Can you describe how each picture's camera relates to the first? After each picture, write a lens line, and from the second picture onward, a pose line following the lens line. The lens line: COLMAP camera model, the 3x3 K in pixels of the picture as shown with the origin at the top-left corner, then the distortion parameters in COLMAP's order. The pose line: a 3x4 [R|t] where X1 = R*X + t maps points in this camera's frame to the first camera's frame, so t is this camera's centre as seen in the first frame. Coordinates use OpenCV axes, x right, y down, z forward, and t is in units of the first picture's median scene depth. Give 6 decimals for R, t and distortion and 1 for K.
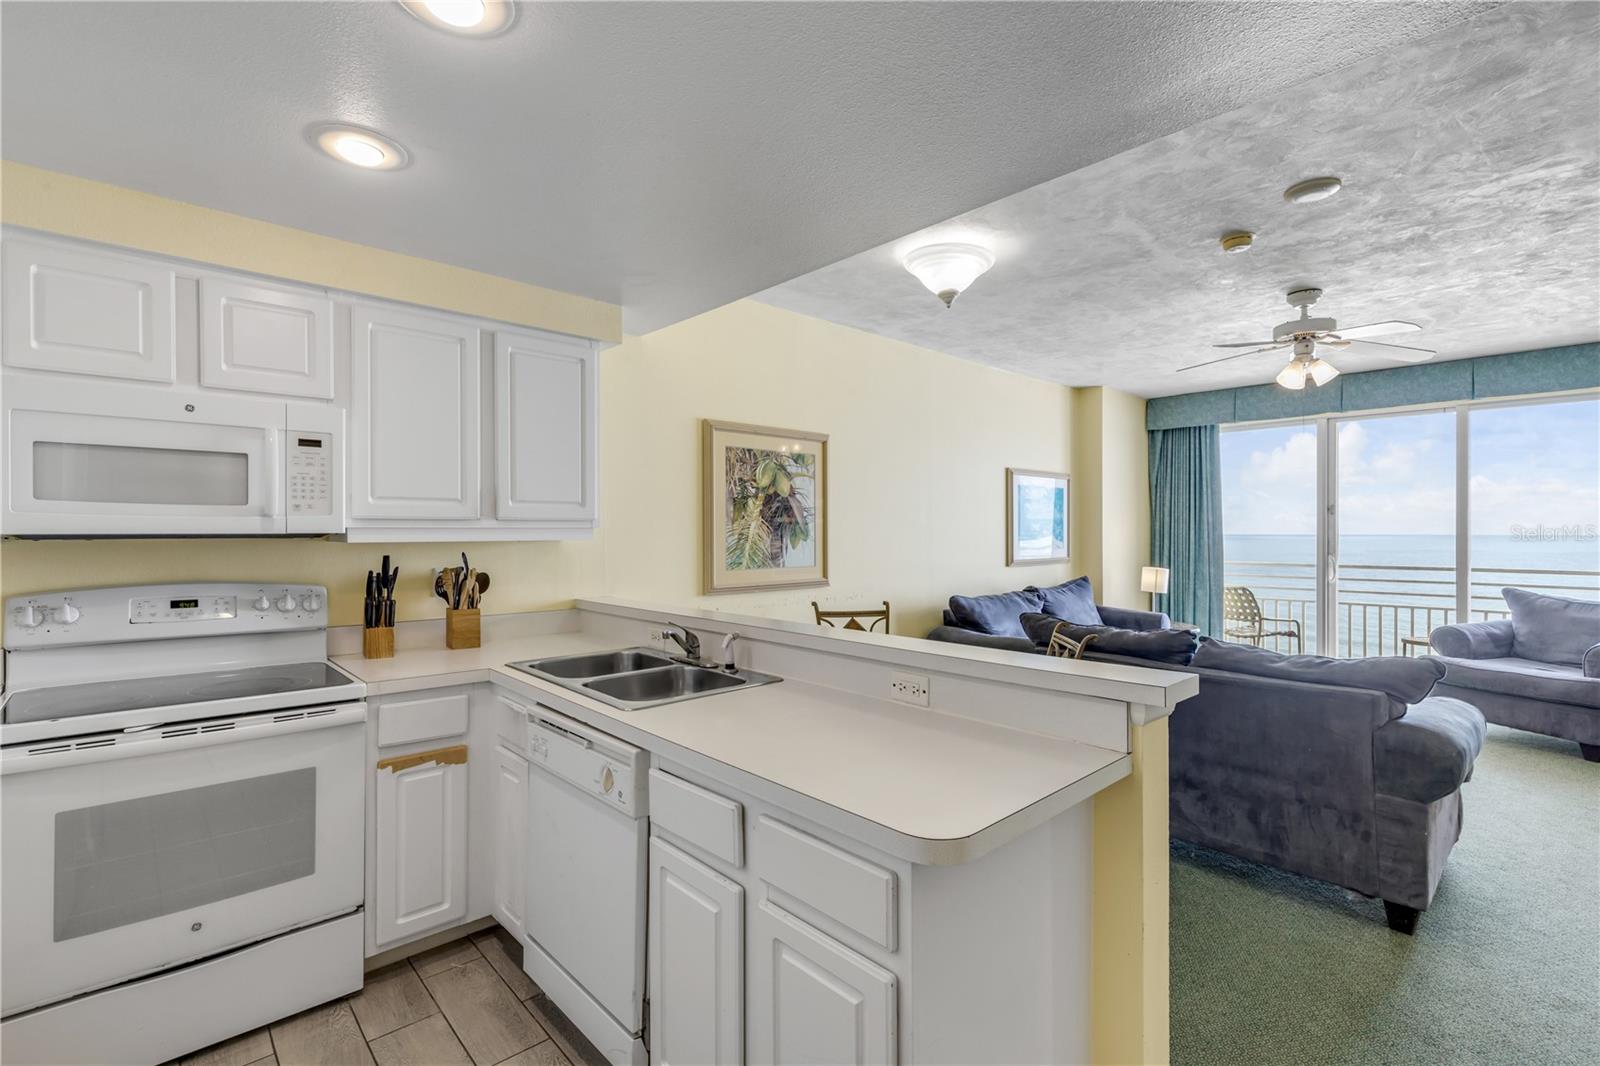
lens RADIAL K [[717.9, 0, 798.9], [0, 717.9, 533.3], [0, 0, 1]] dist [0.002496, -0.000220]
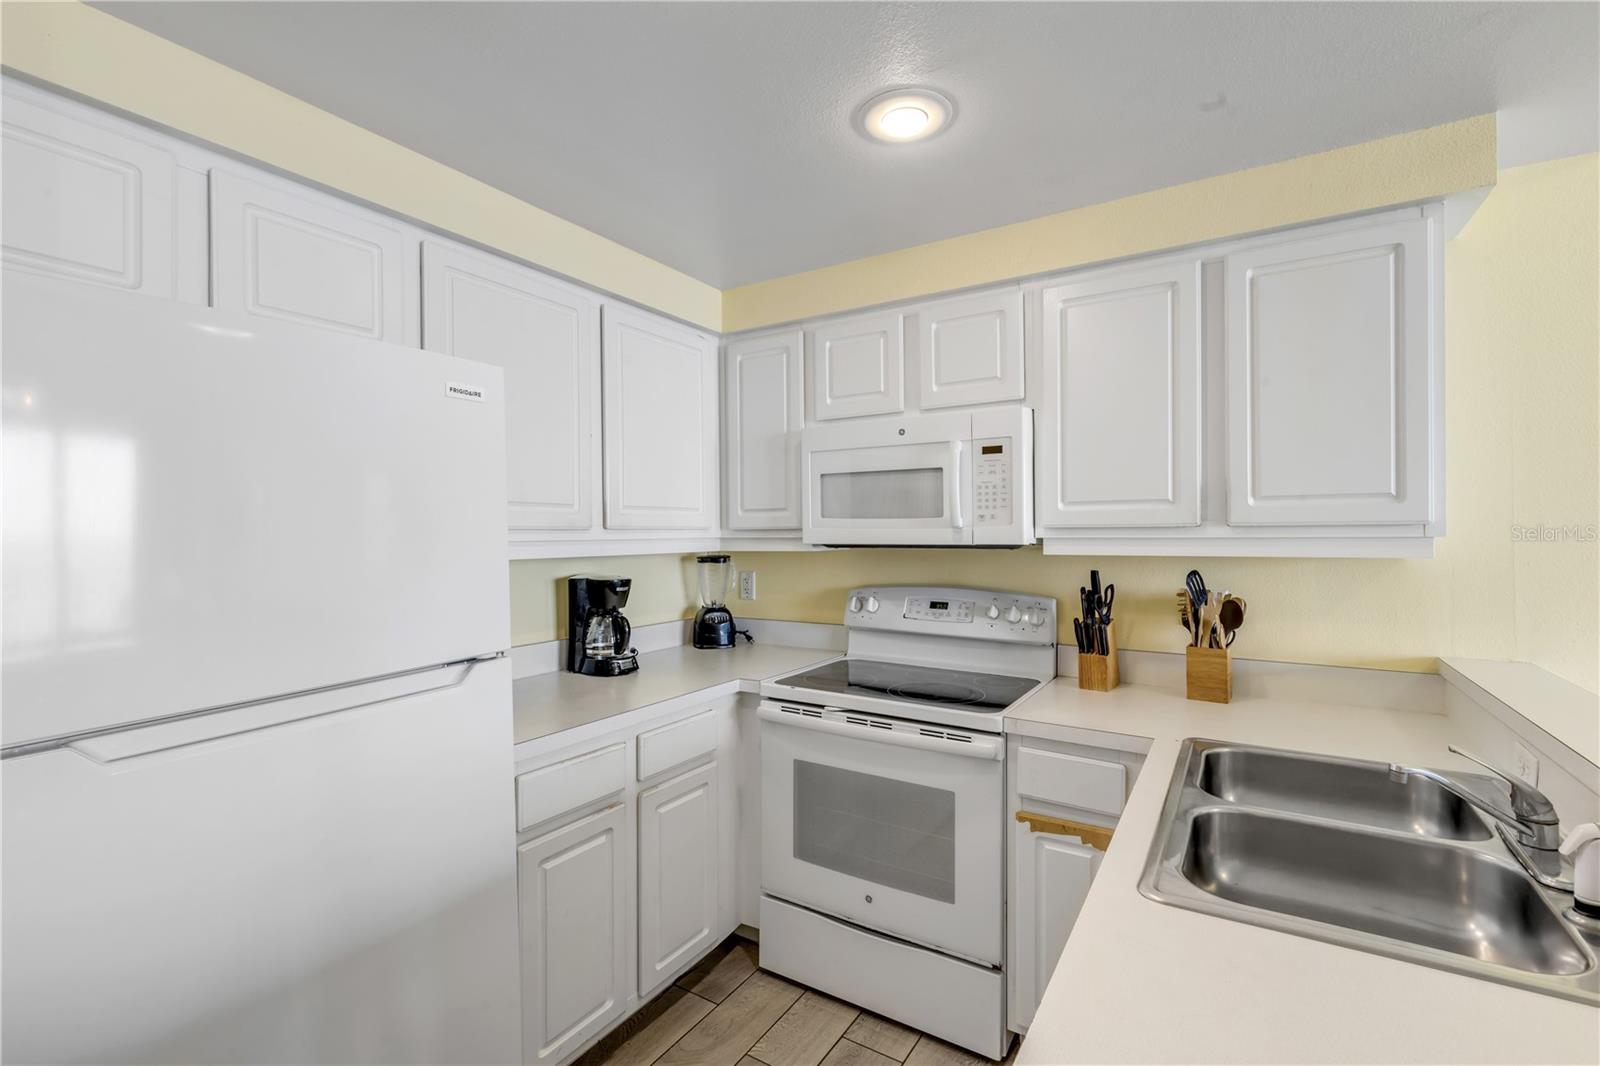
lens RADIAL K [[717.9, 0, 798.9], [0, 717.9, 533.3], [0, 0, 1]] dist [0.002496, -0.000220]
pose [[0.259291, 0.003480, -0.965793, 0.099420], [0.004105, 0.999981, 0.004705, -0.011856], [0.965791, -0.005185, 0.259271, 0.290983]]
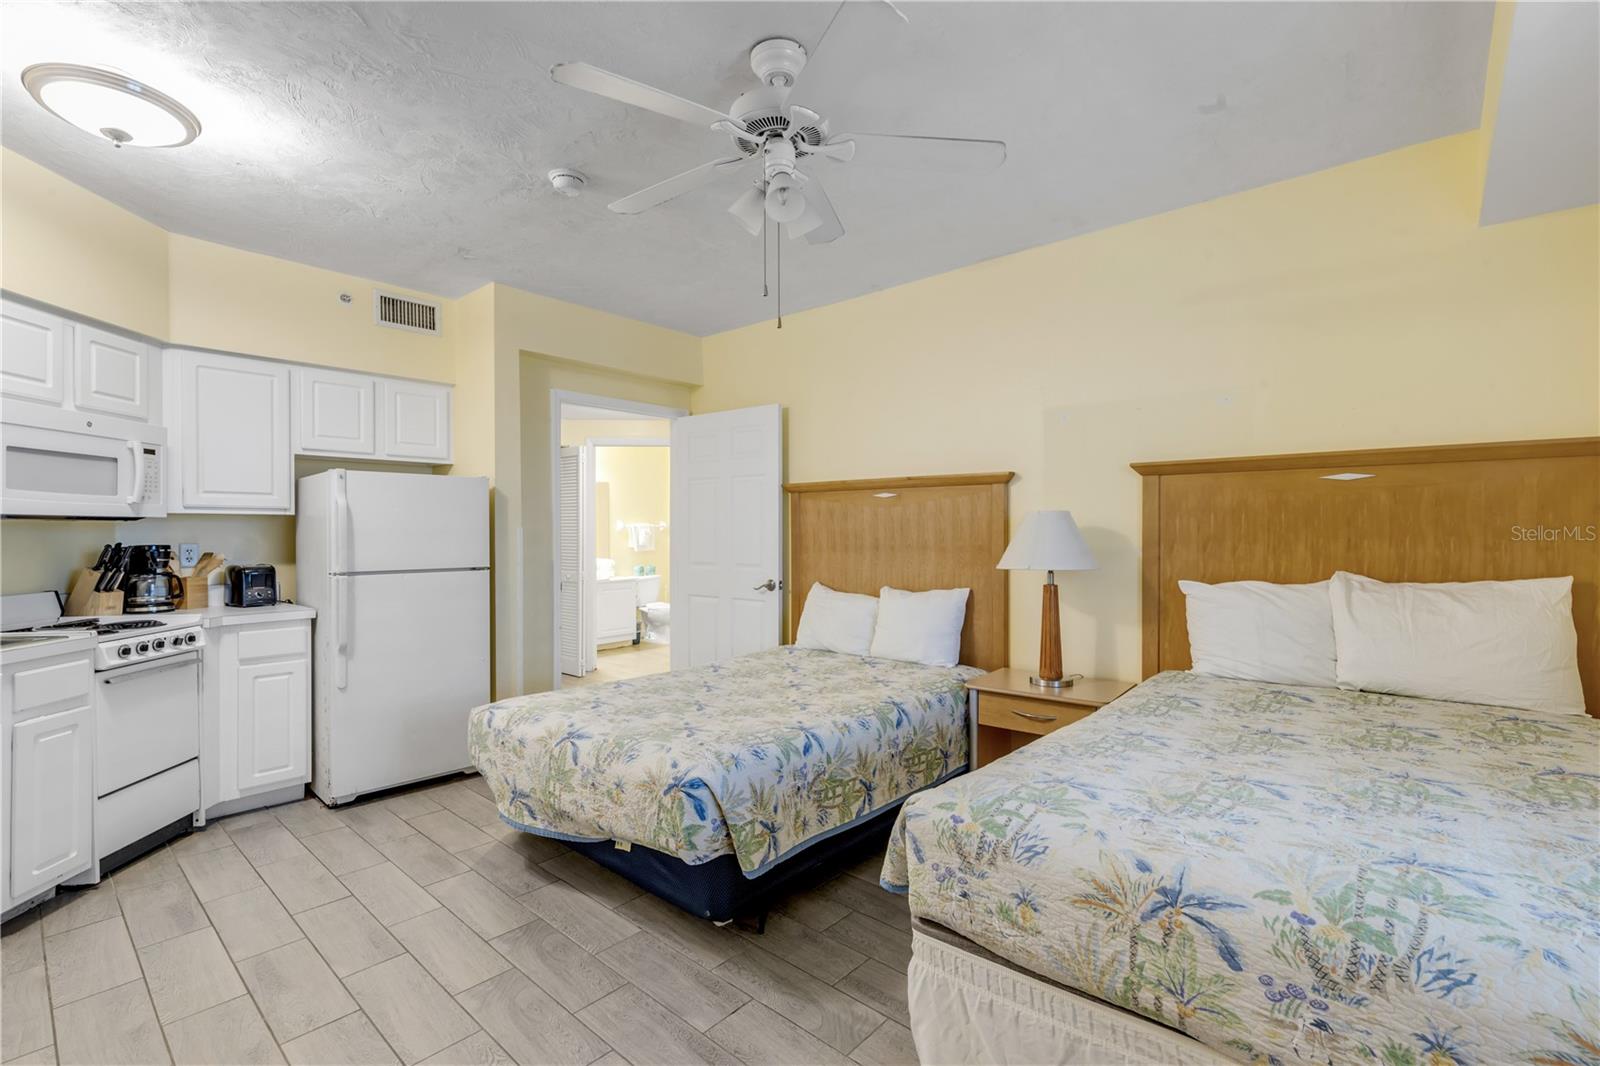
lens RADIAL K [[714.8, 0, 798.1], [0, 714.8, 531.2], [0, 0, 1]] dist [0.002777, 0.000018]
pose [[0.632232, -0.000322, 0.774779, -0.554880], [0.003979, 0.999988, -0.002831, 0.021987], [-0.774769, 0.004873, 0.632225, -0.494553]]
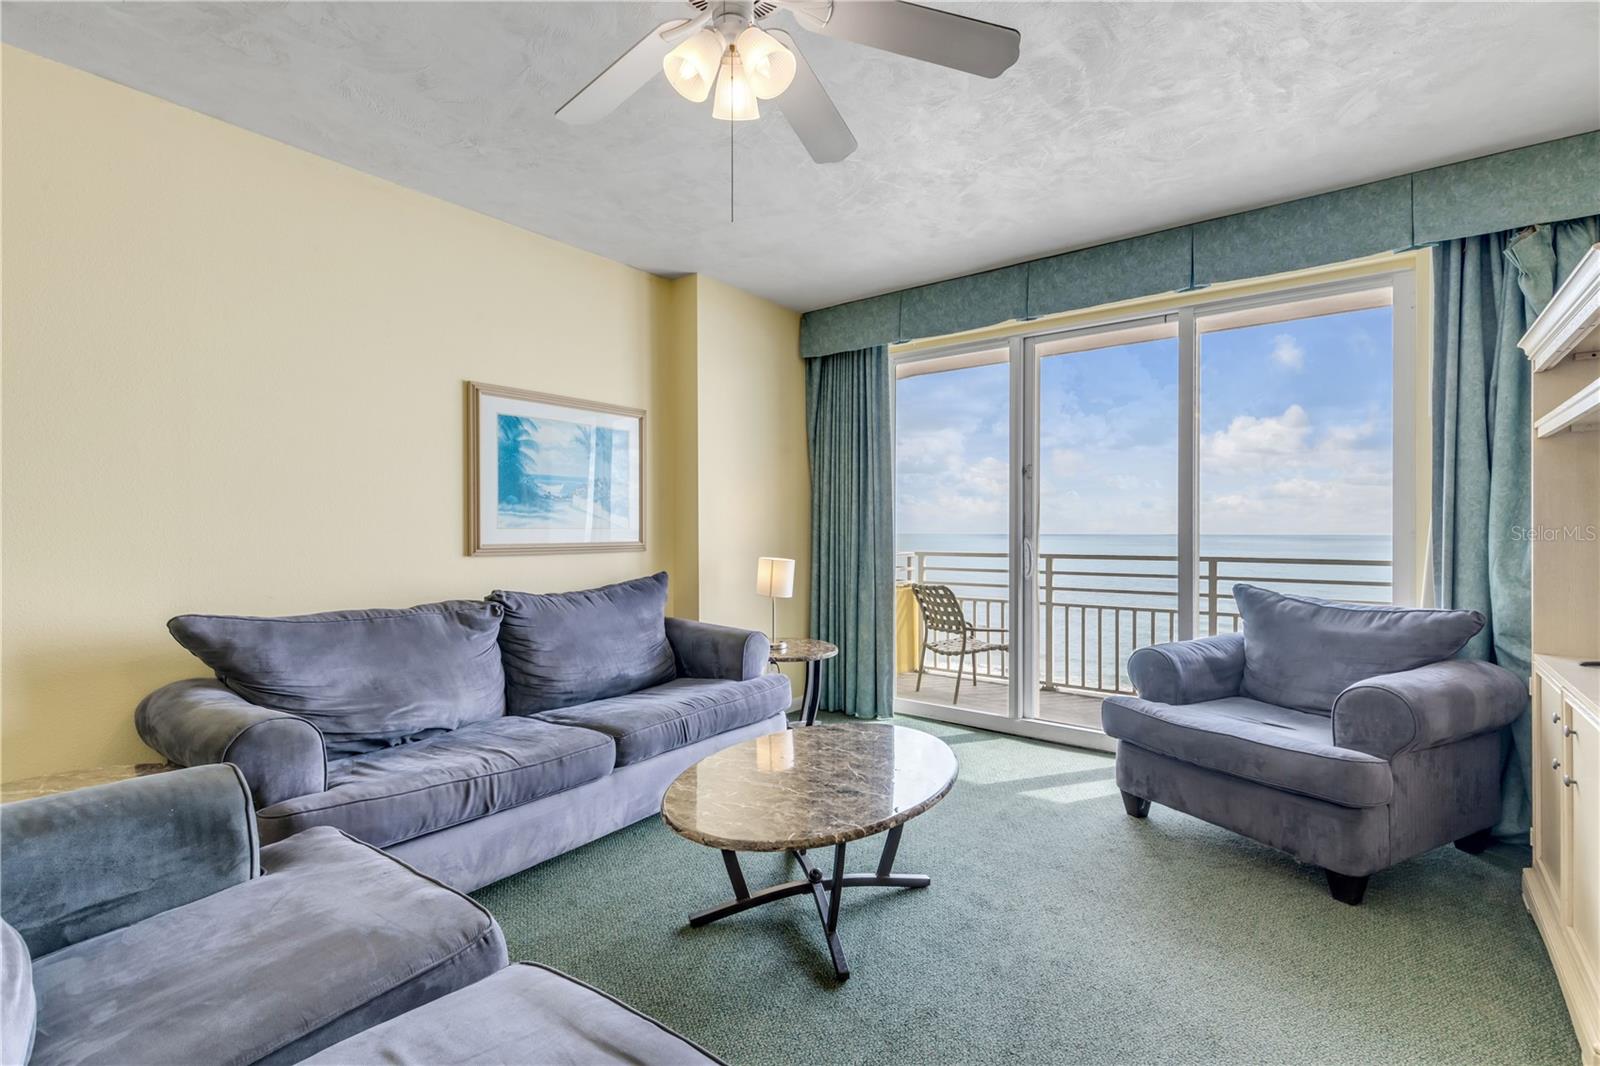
lens RADIAL K [[721.6, 0, 800.0], [0, 721.6, 533.0], [0, 0, 1]] dist [0.002621, -0.000336]
pose [[0.986151, 0.000180, 0.165848, 0.662240], [-0.000519, 0.999998, 0.002001, 0.038738], [-0.165847, -0.002059, 0.986149, 0.578710]]
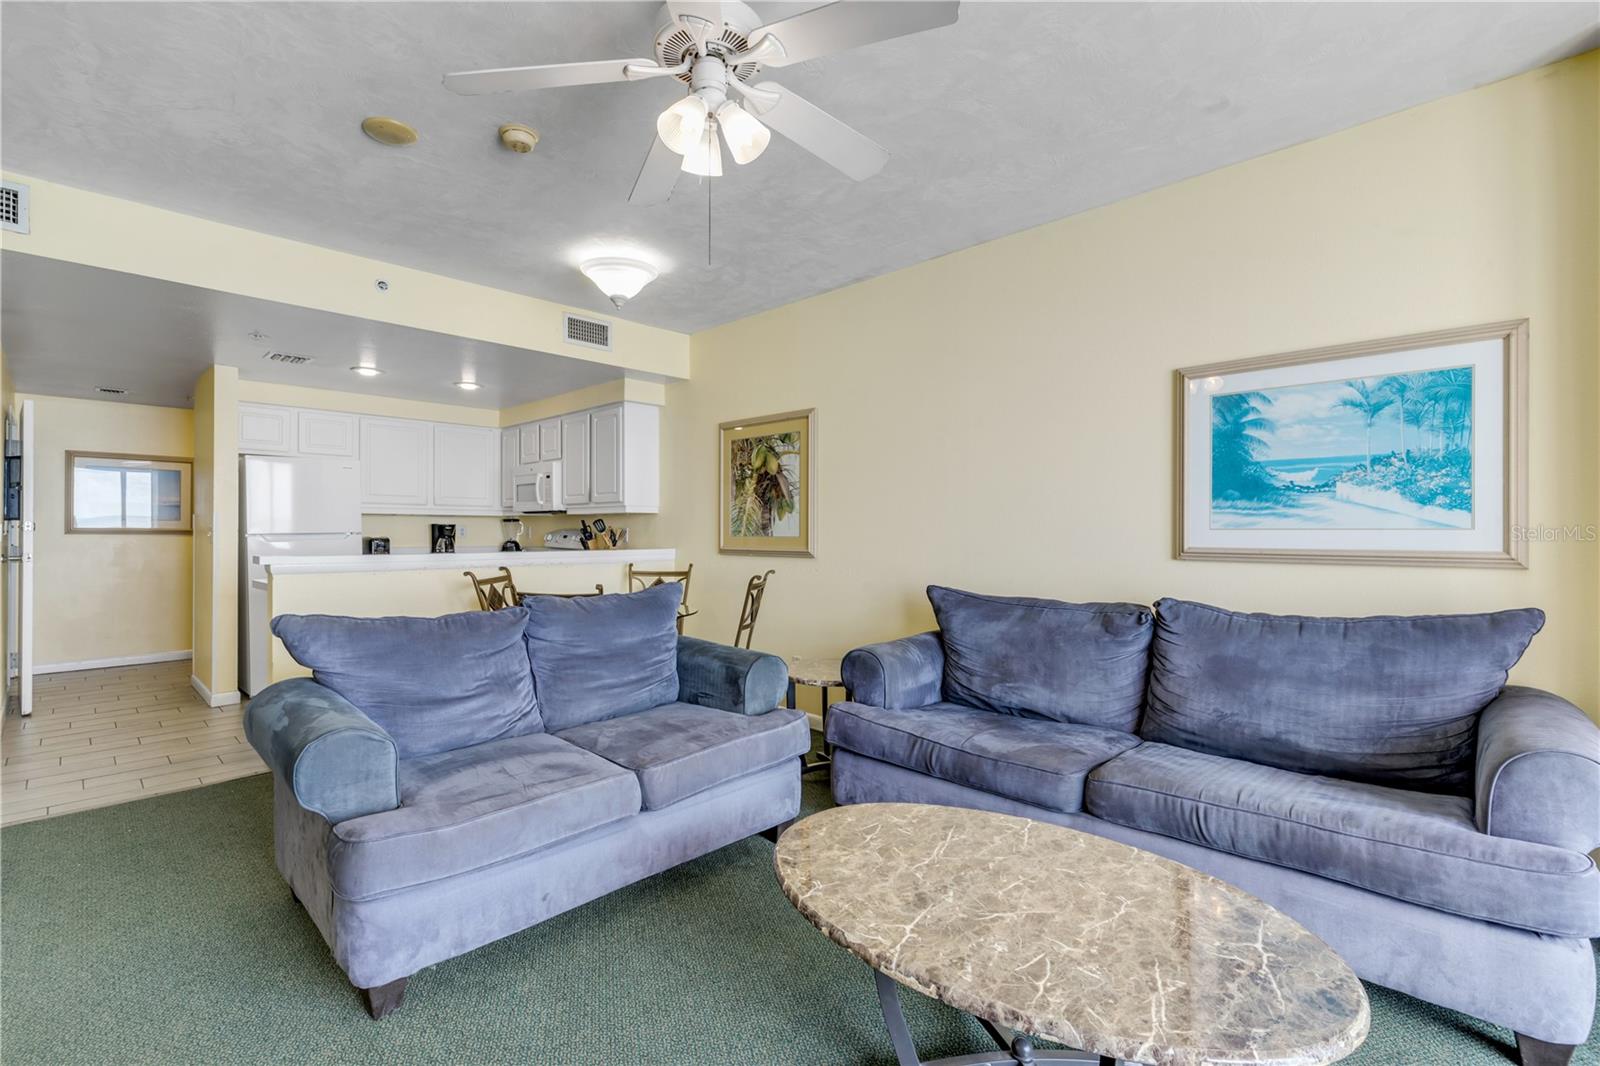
lens RADIAL K [[719.9, 0, 794.0], [0, 719.9, 529.3], [0, 0, 1]] dist [0.002843, 0.000328]
pose [[0.047465, -0.001298, -0.998872, 1.164575], [-0.006317, 0.999979, -0.001600, 0.039100], [0.998853, 0.006386, 0.047456, 1.019852]]
